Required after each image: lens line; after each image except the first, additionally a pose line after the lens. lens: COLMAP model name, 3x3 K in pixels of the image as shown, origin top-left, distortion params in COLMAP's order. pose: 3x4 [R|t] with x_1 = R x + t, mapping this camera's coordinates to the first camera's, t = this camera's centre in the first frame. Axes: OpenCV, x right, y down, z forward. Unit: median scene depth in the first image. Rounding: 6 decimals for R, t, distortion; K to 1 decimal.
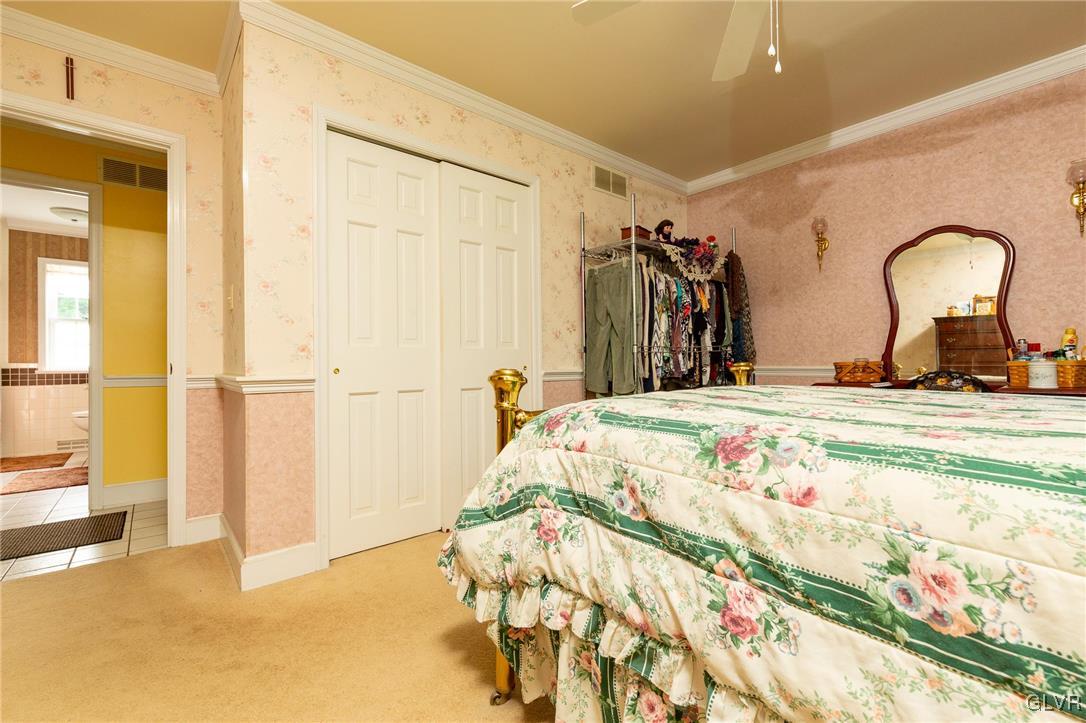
lens RADIAL K [[466.8, 0, 543.0], [0, 466.8, 361.5], [0, 0, 1]] dist [-0.001818, -0.000123]
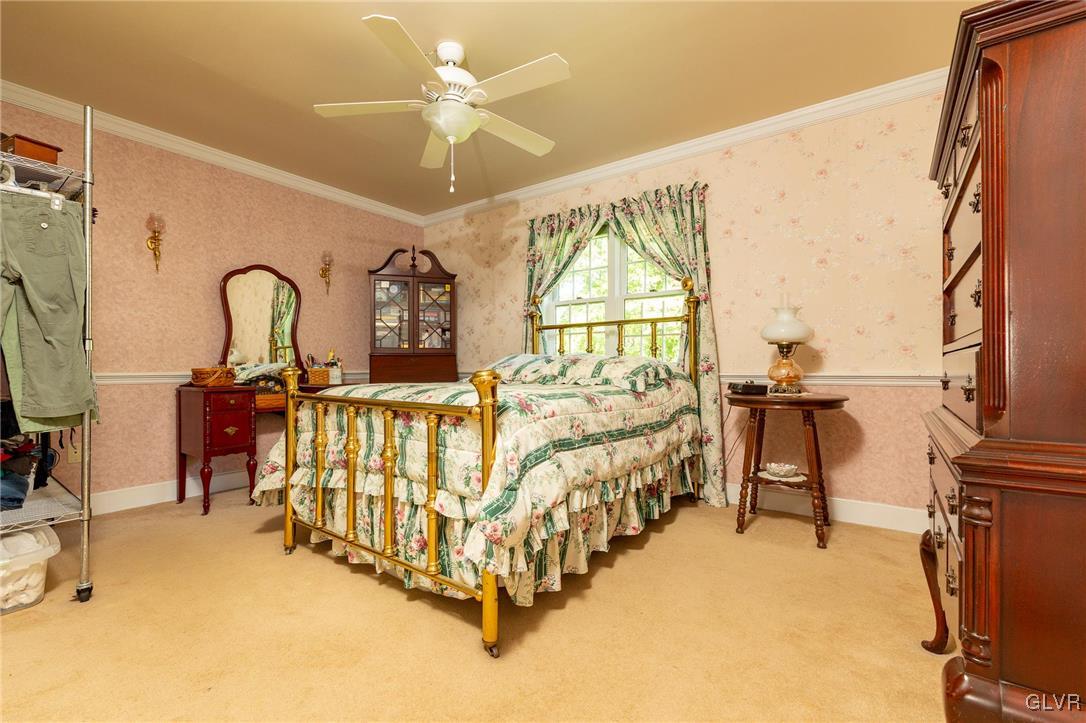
lens RADIAL K [[466.8, 0, 543.0], [0, 466.8, 361.5], [0, 0, 1]] dist [-0.001818, -0.000123]
pose [[-0.235135, 0.019668, 0.971764, -0.519060], [0.000843, 0.999799, -0.020031, 0.007679], [-0.971962, -0.003891, -0.235105, 0.470493]]
